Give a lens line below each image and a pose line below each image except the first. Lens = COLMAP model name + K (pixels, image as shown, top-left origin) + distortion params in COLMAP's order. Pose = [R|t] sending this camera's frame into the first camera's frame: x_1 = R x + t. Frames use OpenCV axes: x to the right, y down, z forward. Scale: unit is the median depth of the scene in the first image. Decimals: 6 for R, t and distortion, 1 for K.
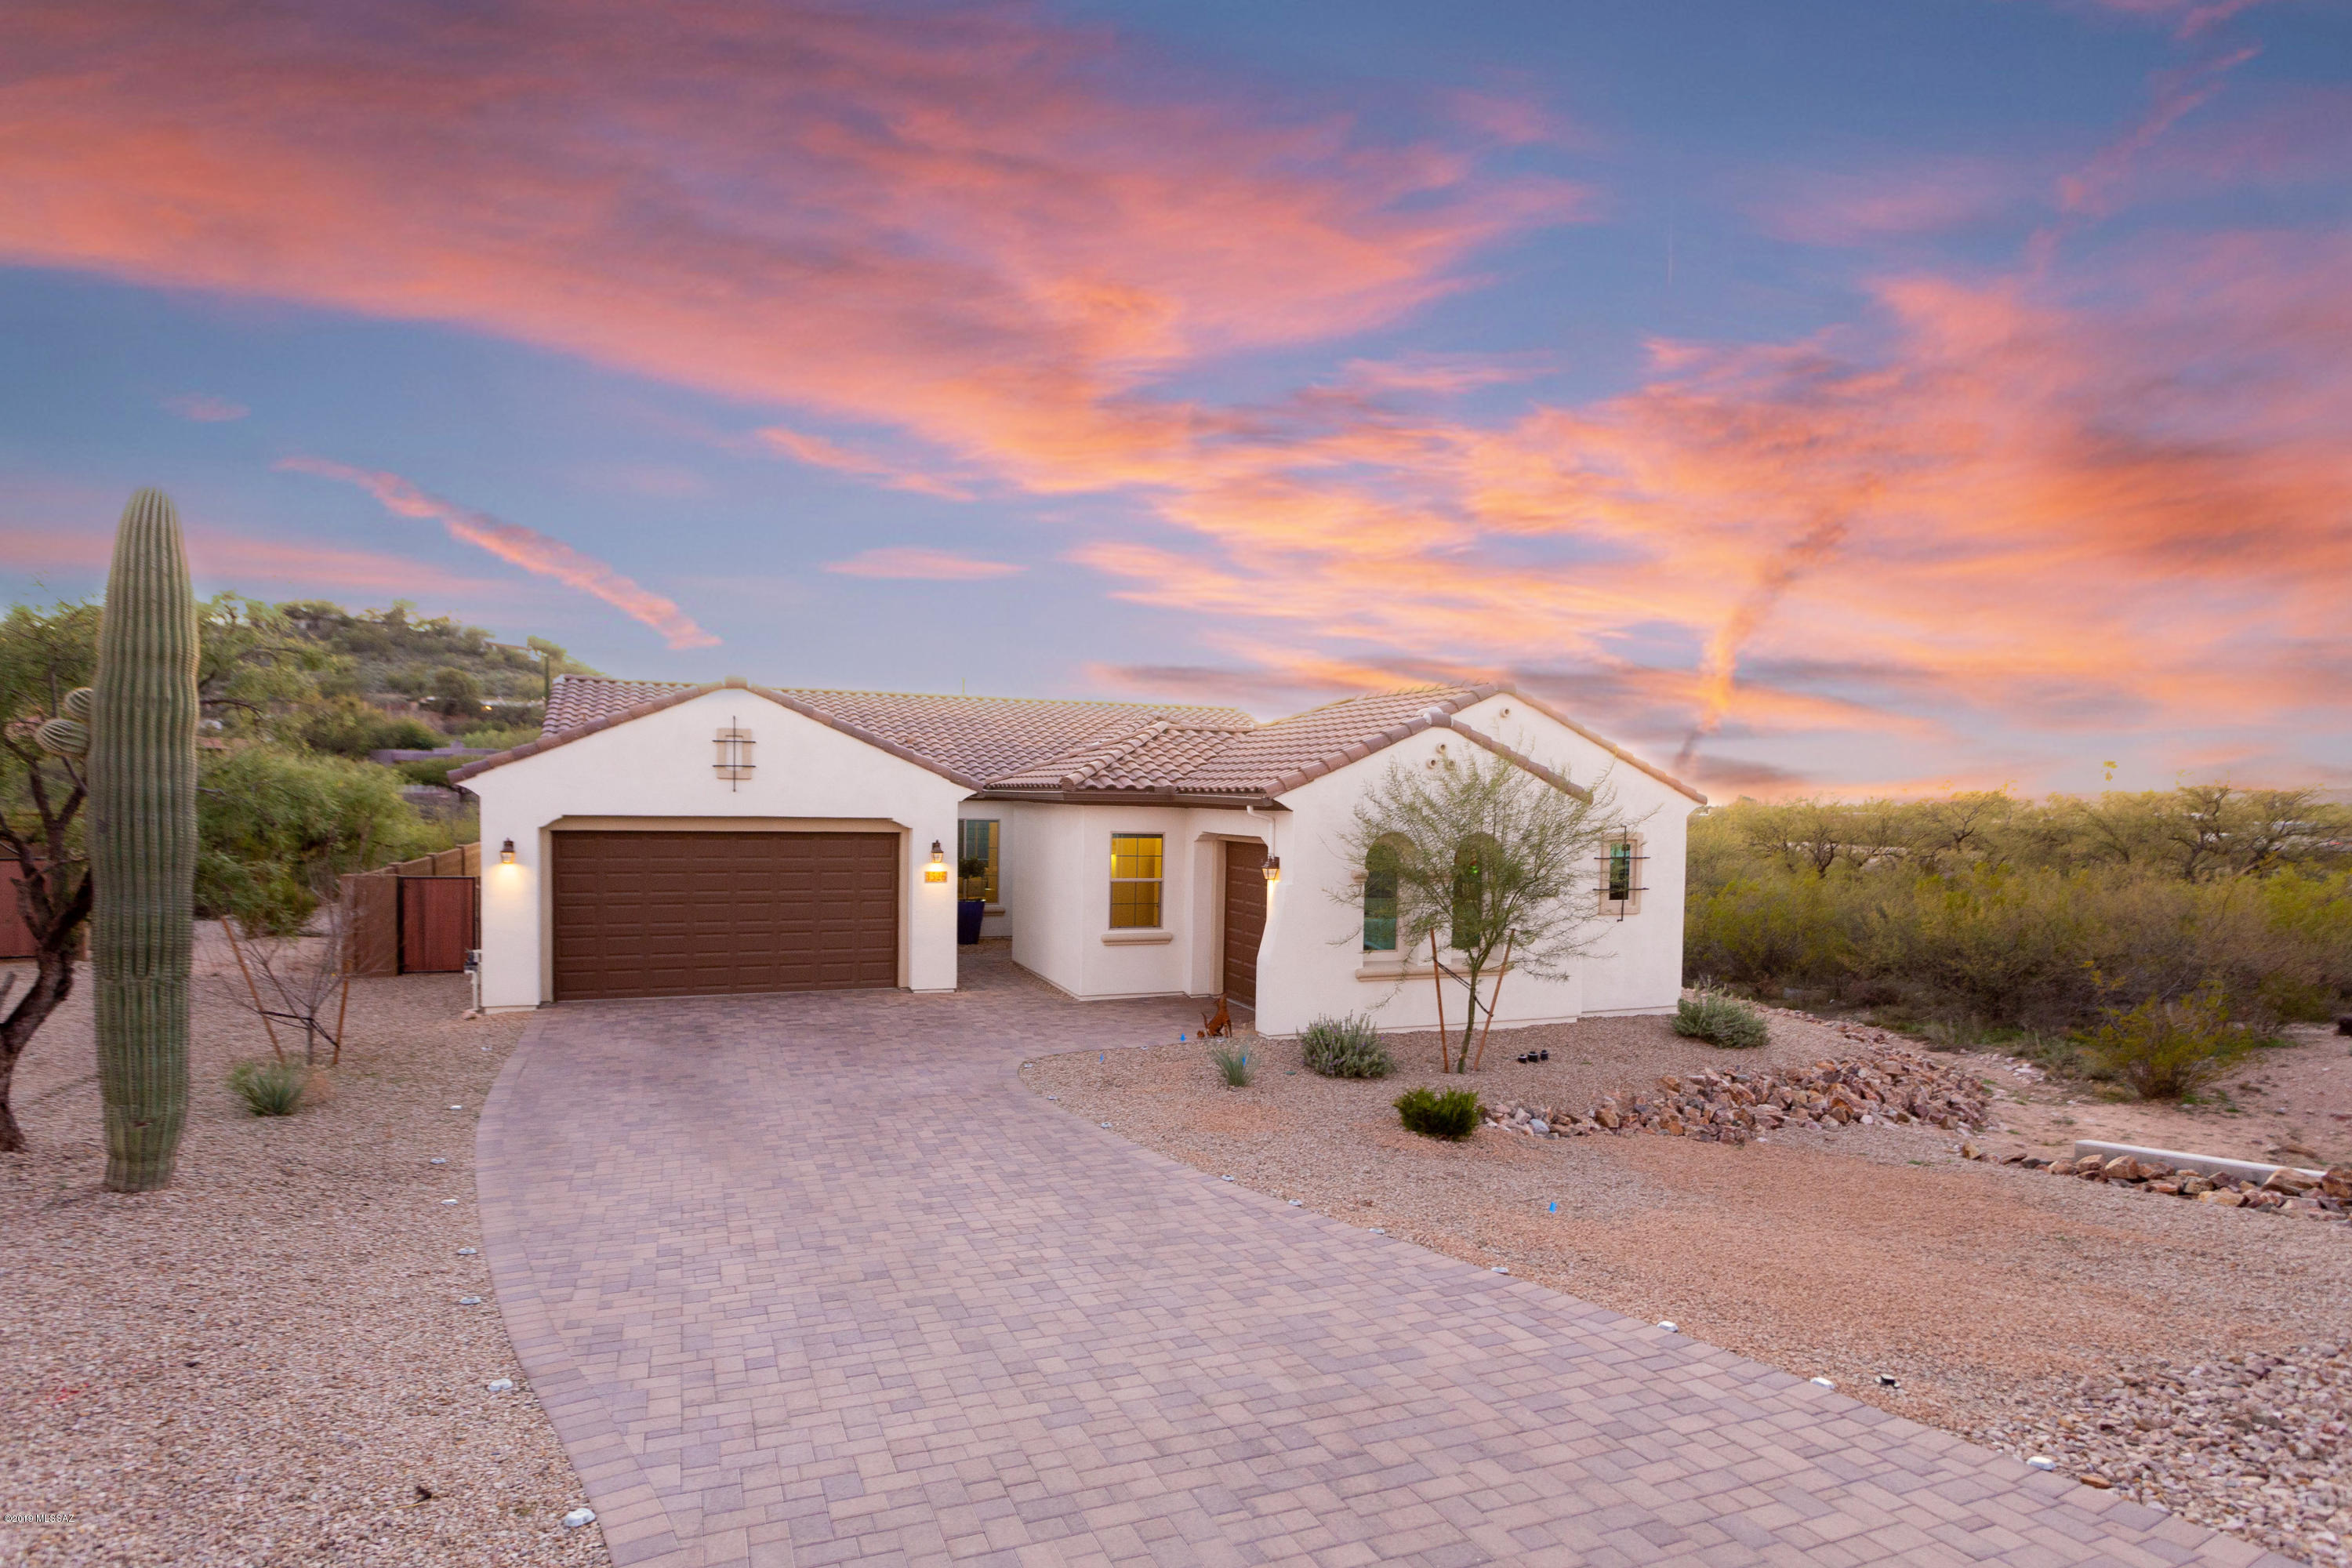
lens RADIAL K [[1359.7, 0, 1176.7], [0, 1359.7, 790.8], [0, 0, 1]] dist [-0.016907, 0.000191]
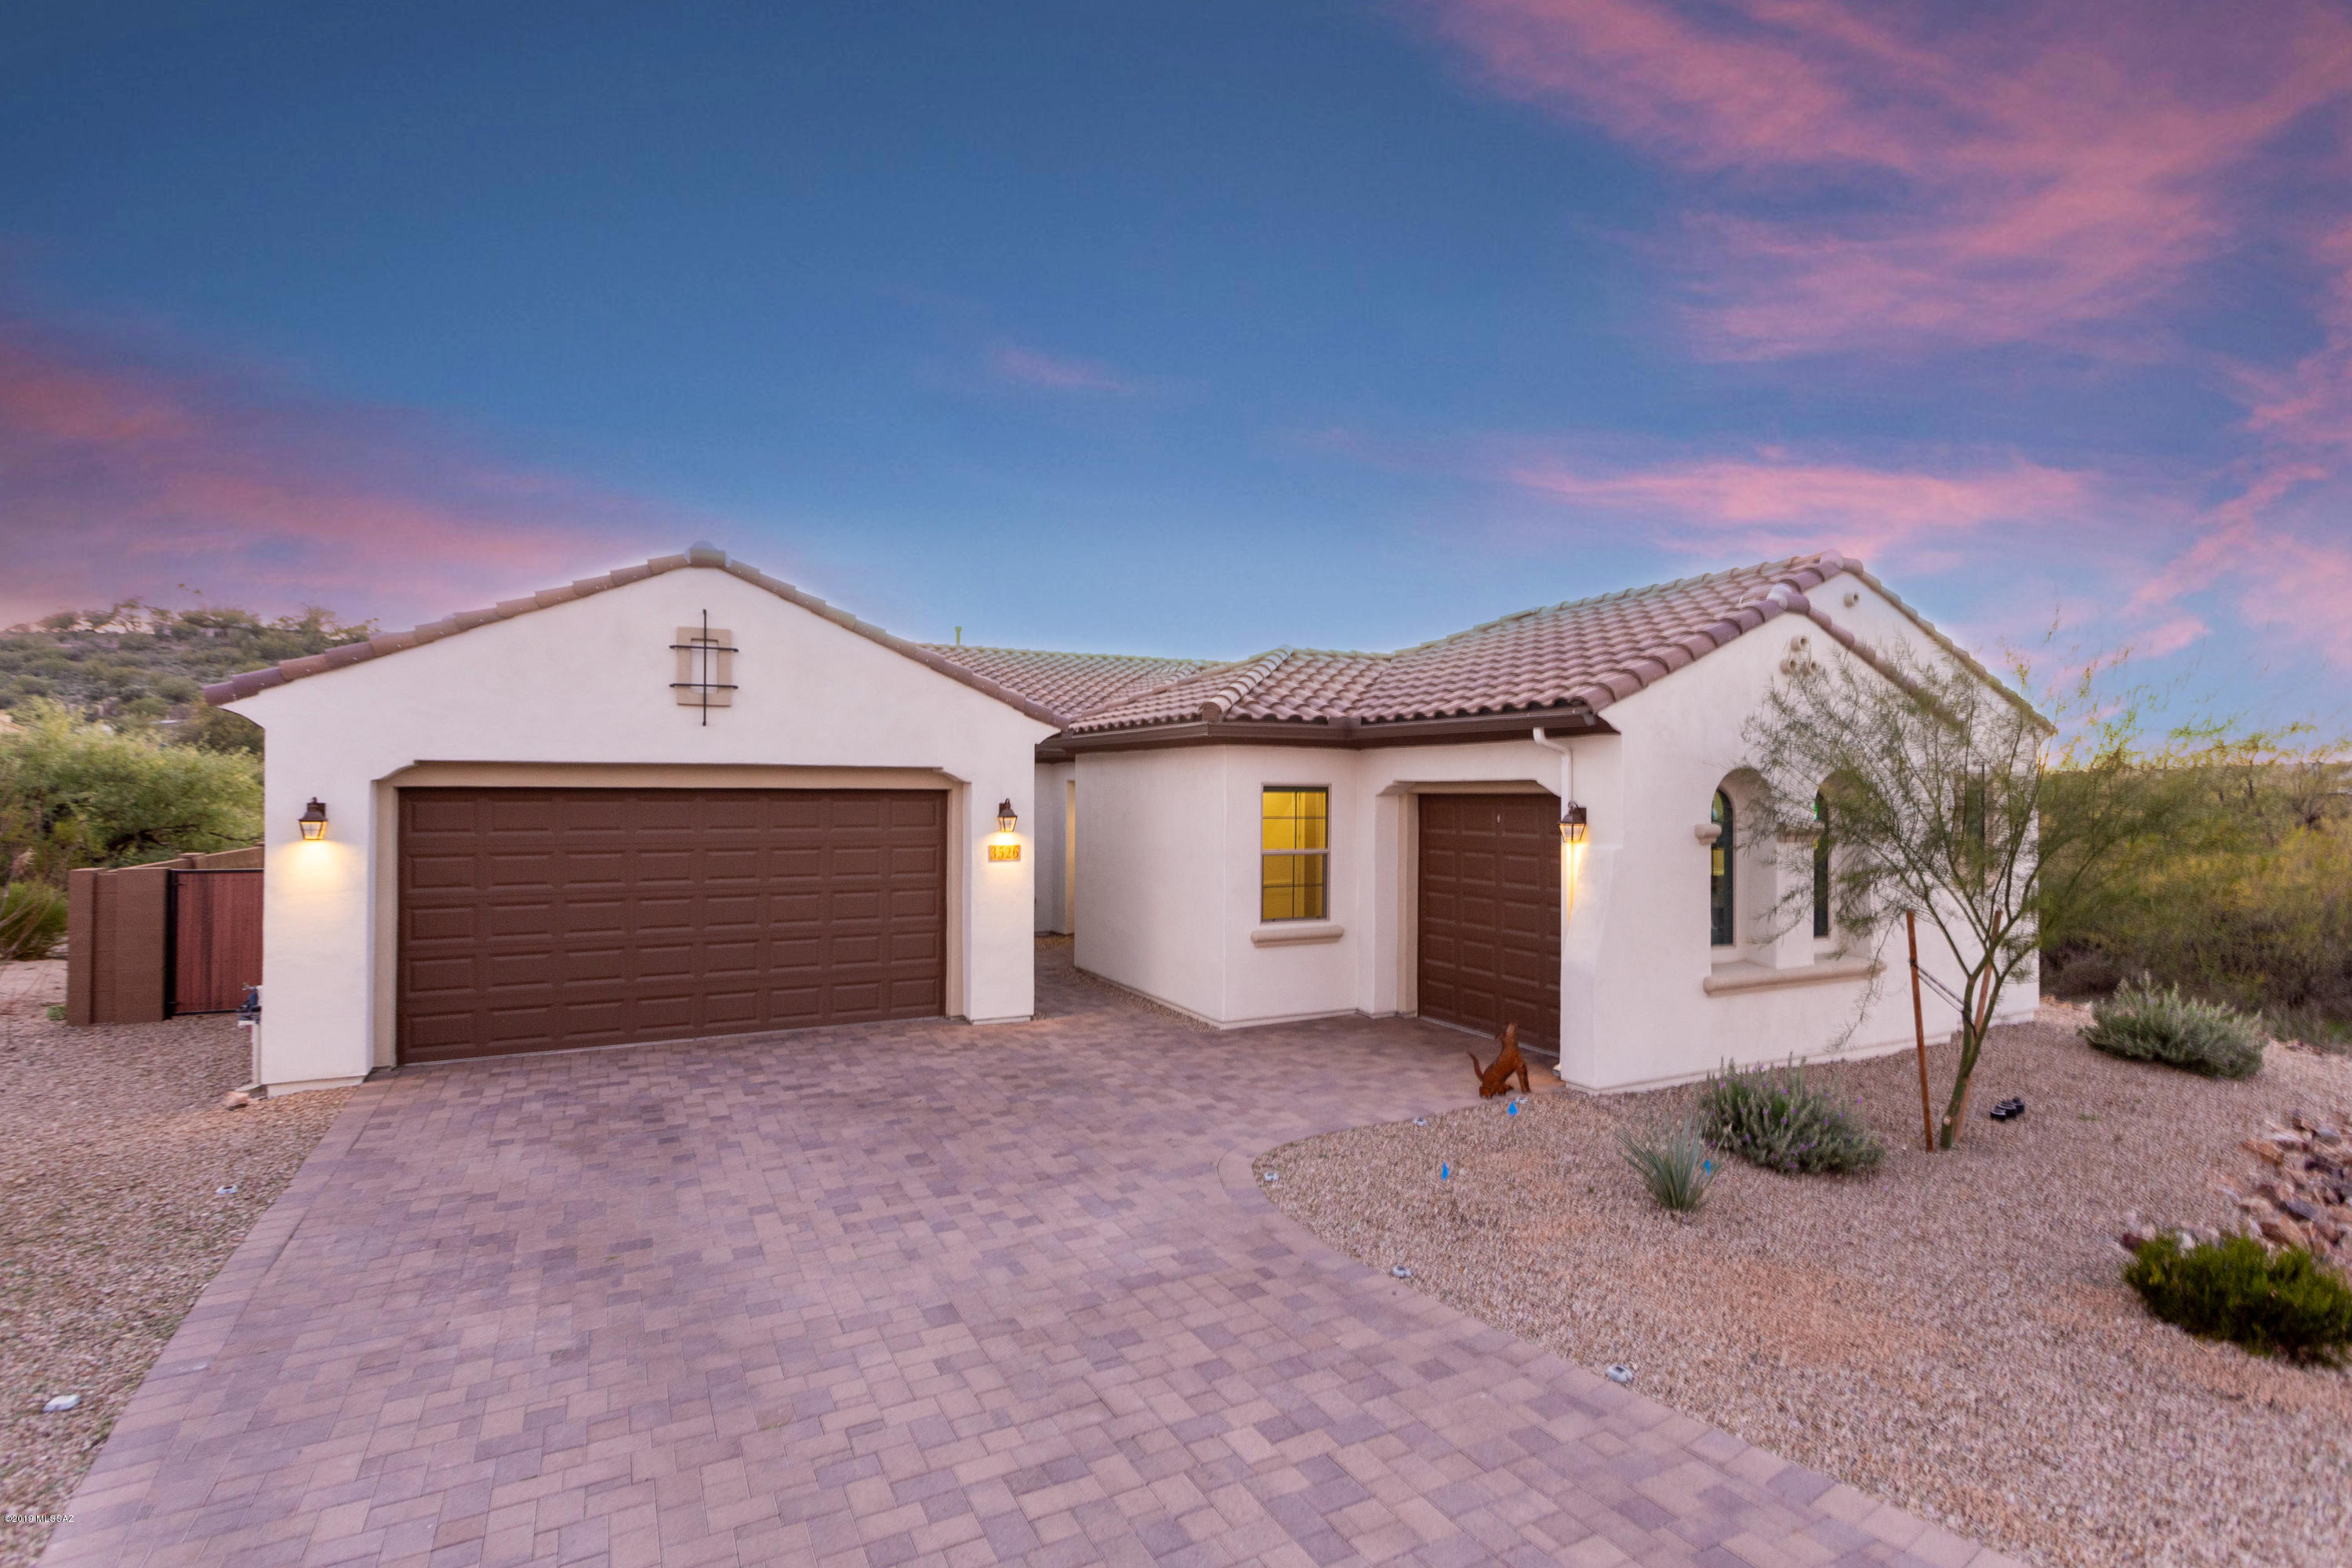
lens RADIAL K [[1127.9, 0, 1161.1], [0, 1127.9, 750.4], [0, 0, 1]] dist [0.001466, 0.000663]
pose [[0.993956, -0.007902, 0.109496, -0.178233], [0.012271, 0.999153, -0.039282, 0.038765], [-0.109092, 0.040388, 0.993211, 0.468215]]
